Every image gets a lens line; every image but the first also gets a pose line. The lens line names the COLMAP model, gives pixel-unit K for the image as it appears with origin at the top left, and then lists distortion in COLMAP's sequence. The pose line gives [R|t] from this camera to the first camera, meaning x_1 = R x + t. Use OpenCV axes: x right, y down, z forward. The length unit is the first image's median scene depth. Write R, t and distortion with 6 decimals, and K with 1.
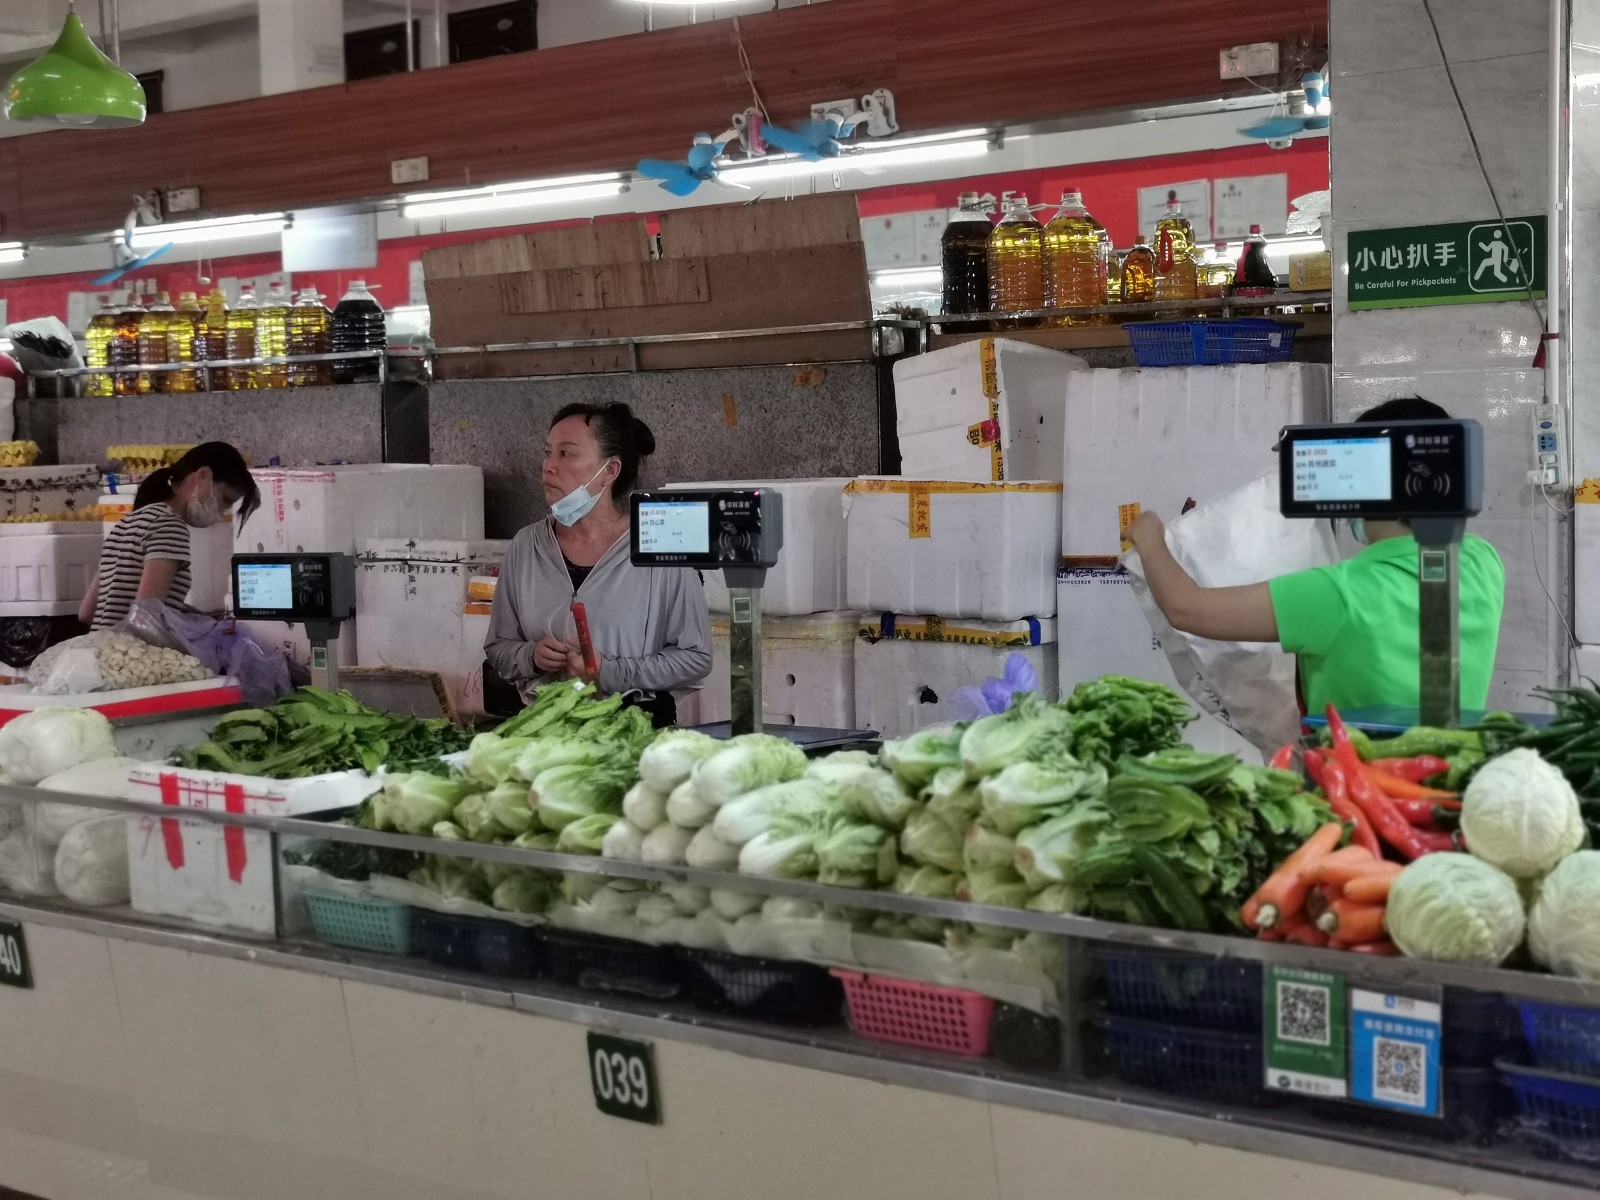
lens RADIAL K [[2525.3, 0, 800.0], [0, 2525.3, 600.0], [0, 0, 1]] dist [-0.023581, -0.072135]
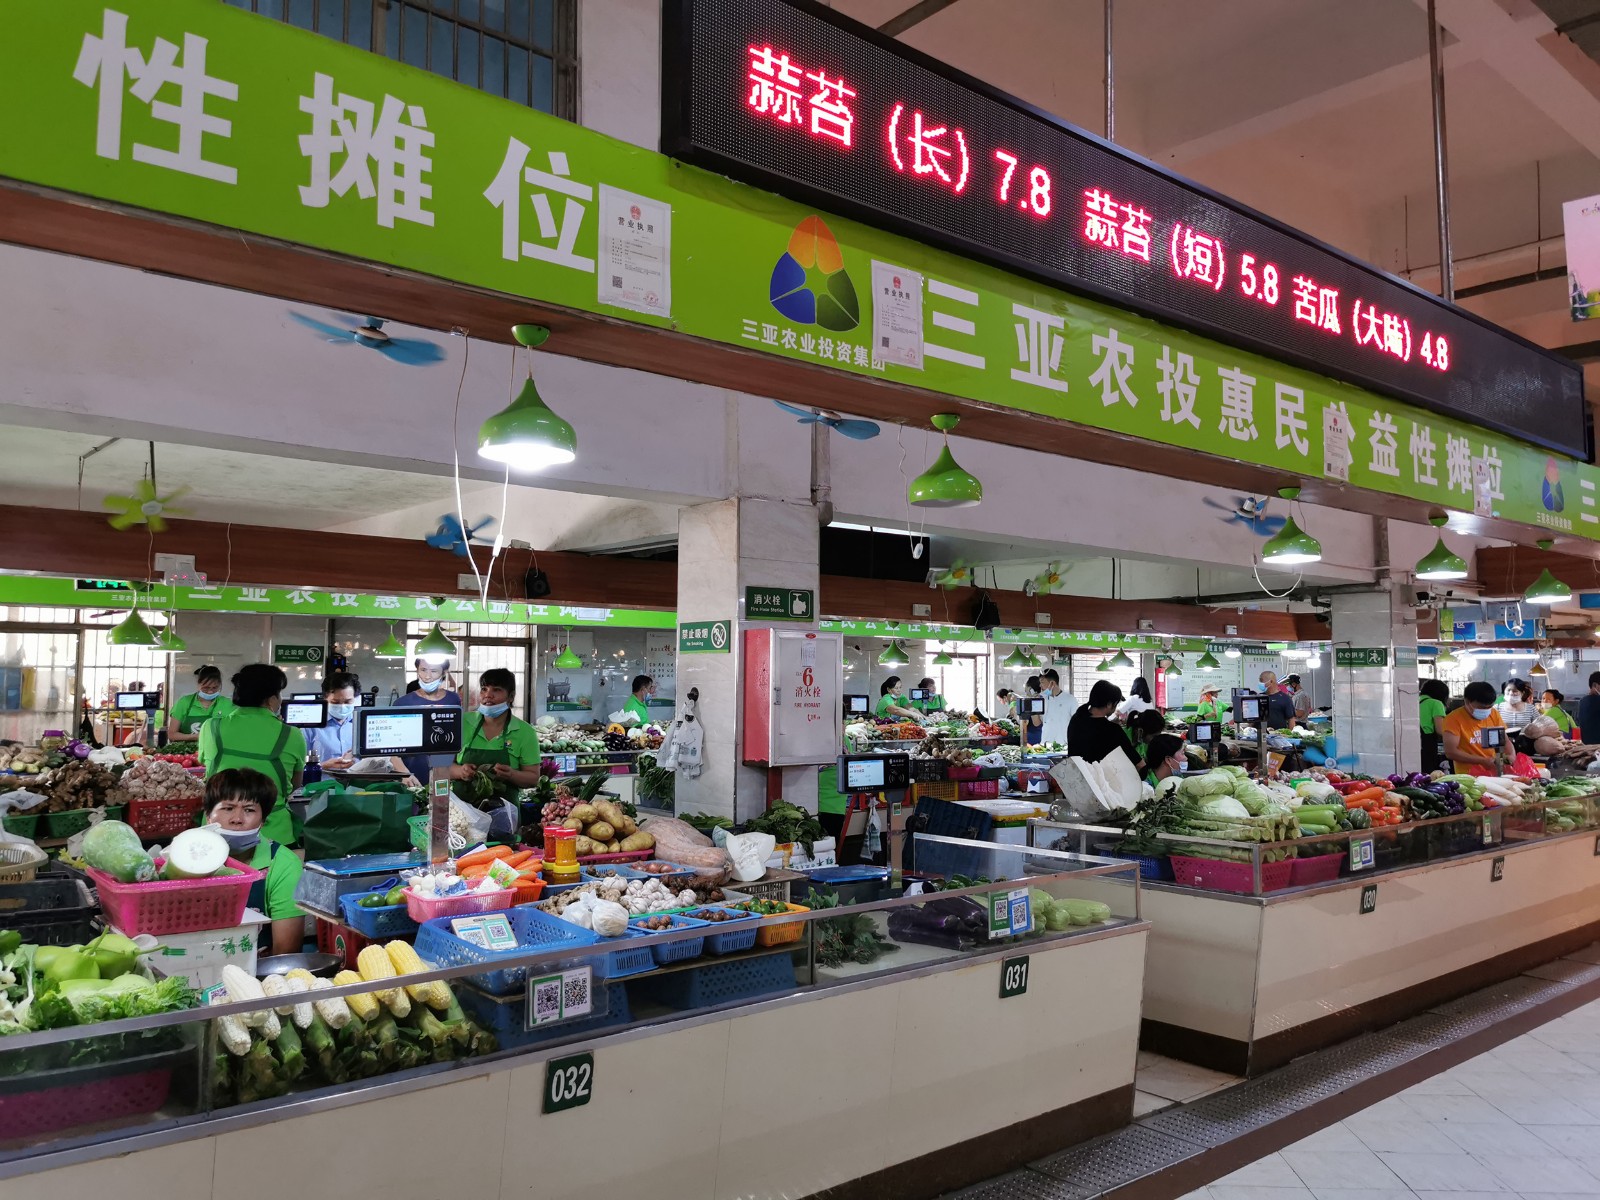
lens RADIAL K [[1258.3, 0, 800.0], [0, 1258.3, 600.0], [0, 0, 1]] dist [0.000841, 0.000301]
pose [[0.196324, 0.098256, 0.975604, -0.908568], [0.073759, 0.990668, -0.114616, -0.023266], [-0.977761, 0.094461, 0.187244, 0.668832]]
